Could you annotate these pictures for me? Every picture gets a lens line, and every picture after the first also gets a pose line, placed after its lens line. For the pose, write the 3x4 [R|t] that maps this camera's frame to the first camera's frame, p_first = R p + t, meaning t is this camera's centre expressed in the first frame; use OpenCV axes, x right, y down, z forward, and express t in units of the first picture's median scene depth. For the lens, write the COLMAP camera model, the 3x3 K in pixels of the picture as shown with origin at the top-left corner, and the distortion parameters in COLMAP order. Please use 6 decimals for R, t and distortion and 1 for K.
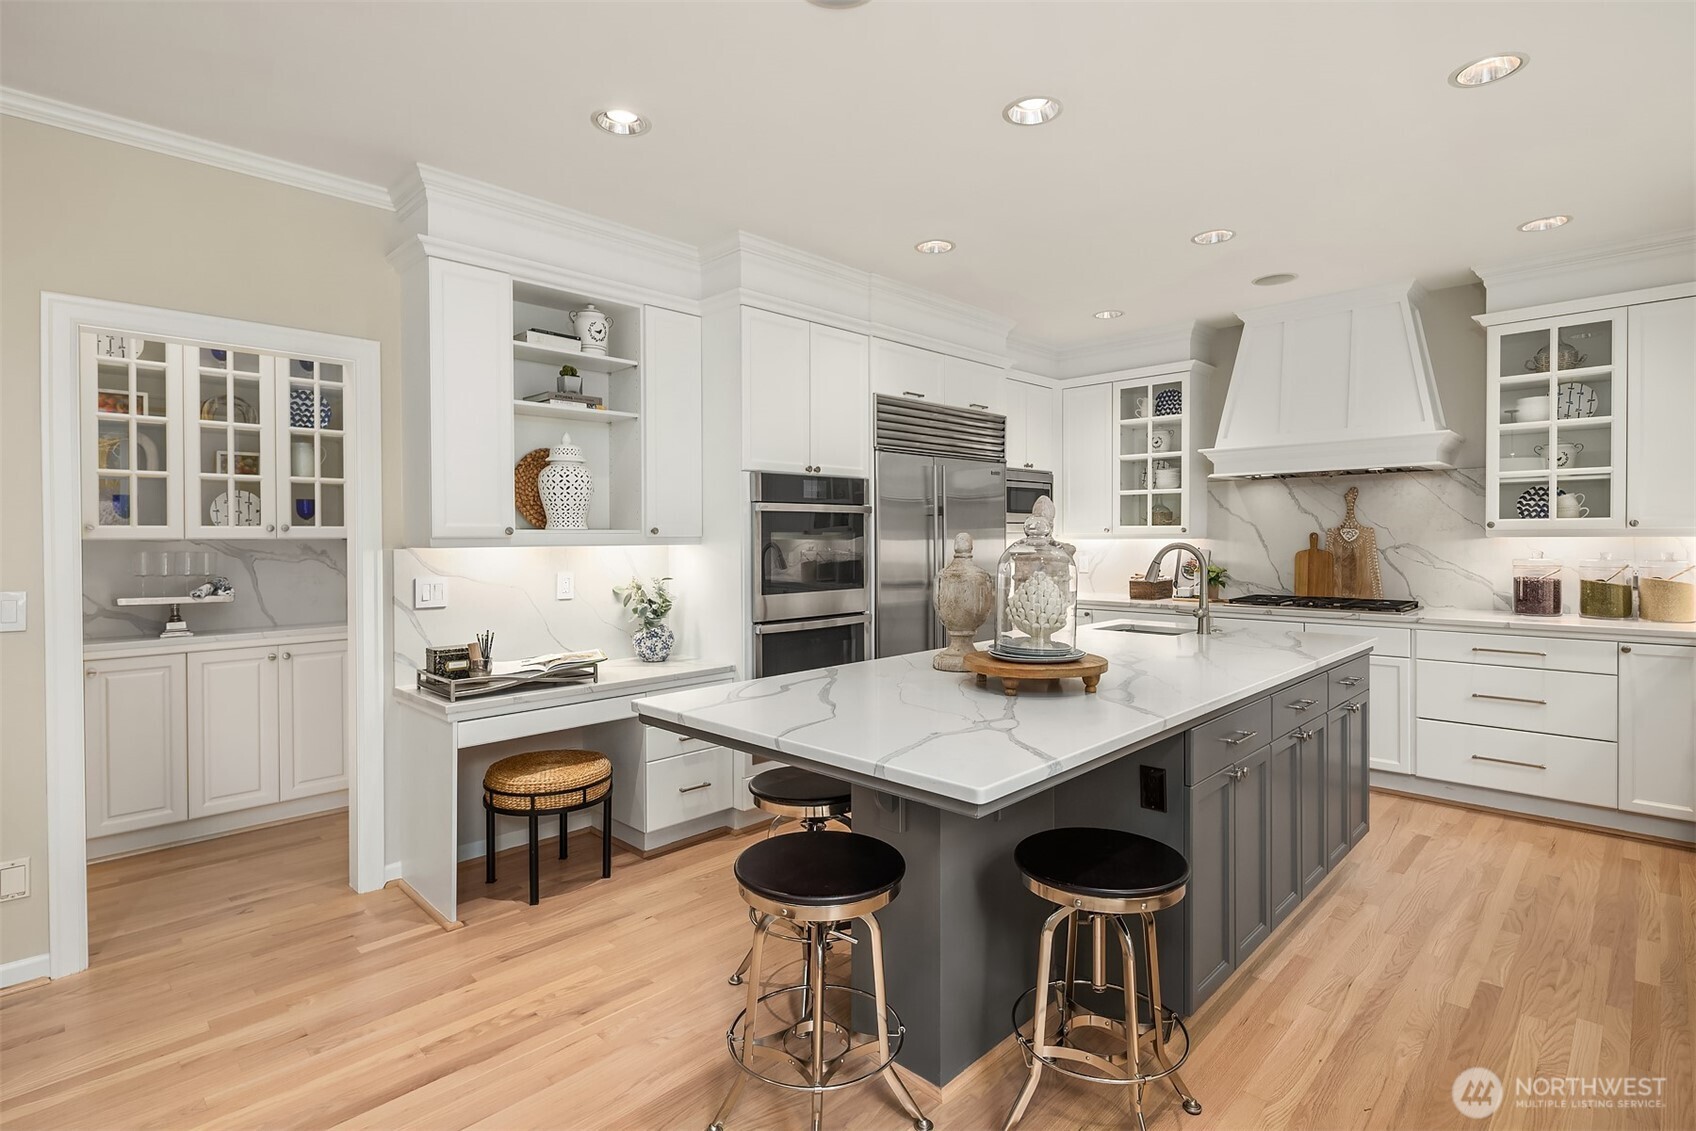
lens RADIAL K [[818.4, 0, 851.4], [0, 818.4, 535.2], [0, 0, 1]] dist [0.000325, -0.000160]
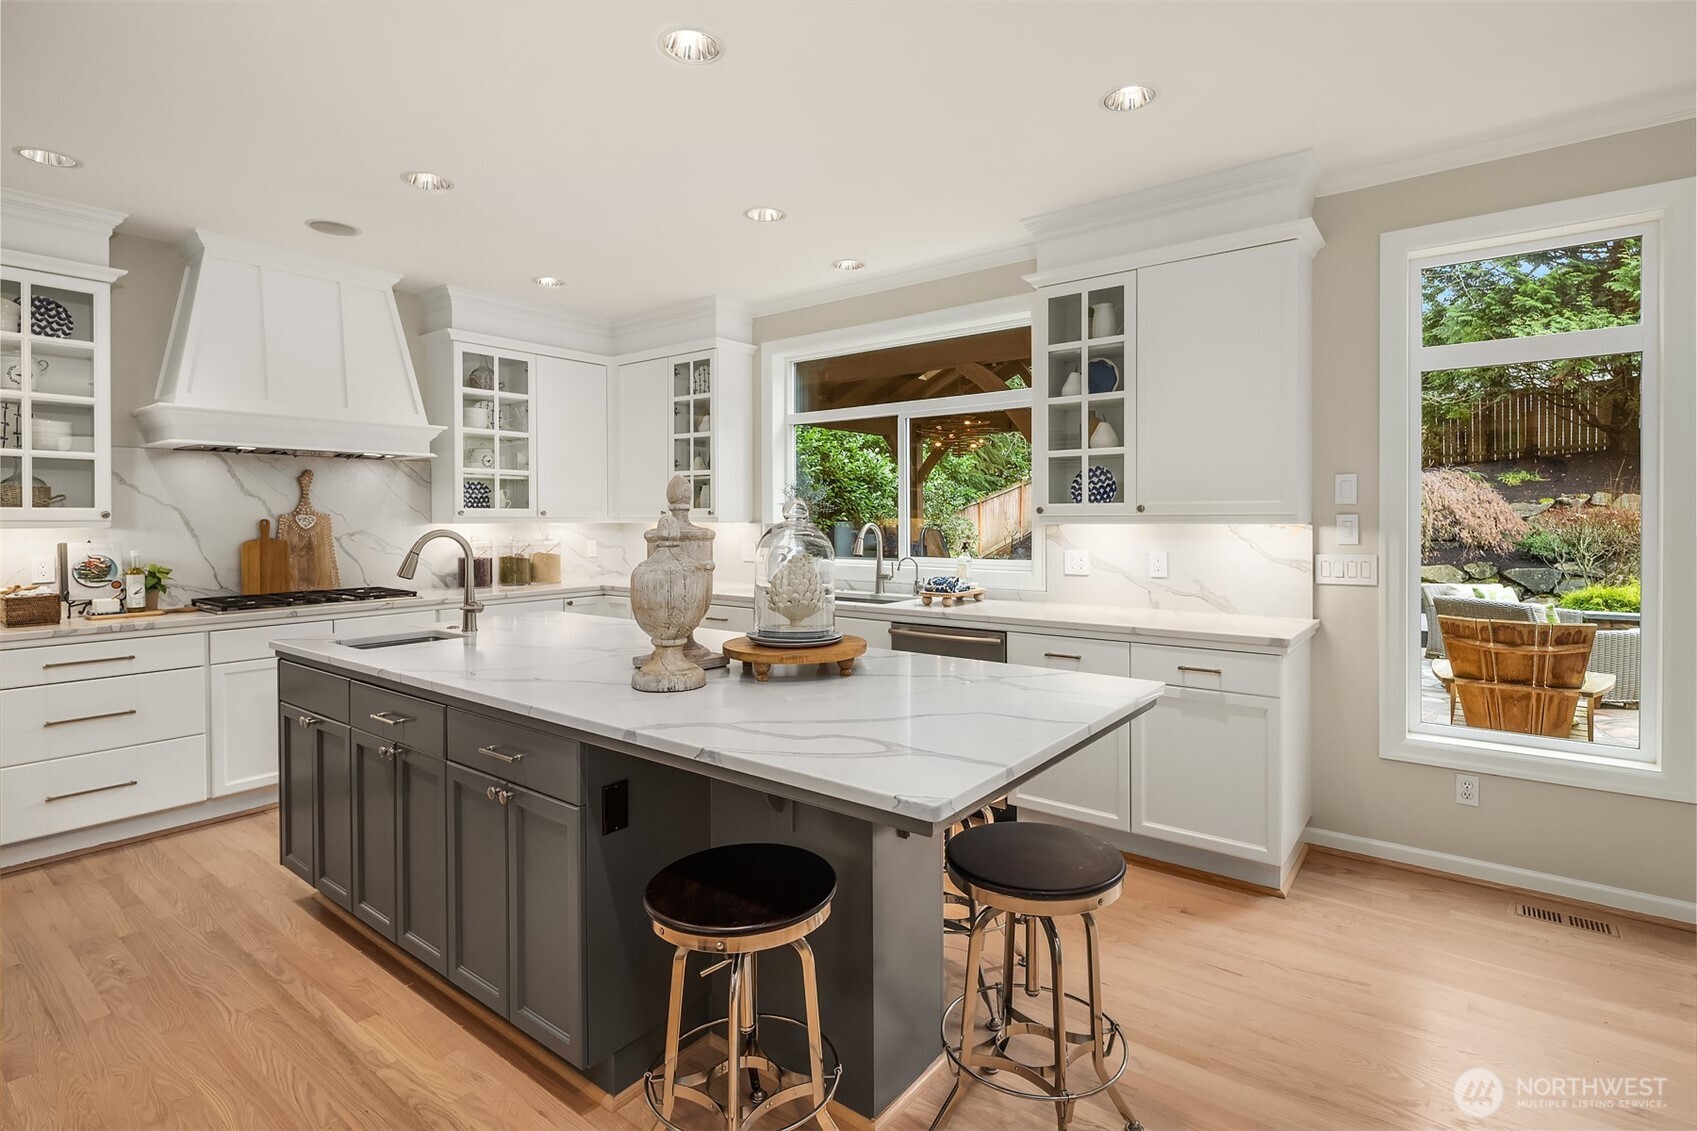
lens RADIAL K [[818.9, 0, 851.9], [0, 818.9, 535.2], [0, 0, 1]] dist [0.000325, -0.000160]
pose [[-0.120710, -0.014381, 0.992584, -0.381450], [0.002629, 0.999887, 0.014806, 0.002691], [-0.992684, 0.004397, -0.120658, 0.519349]]
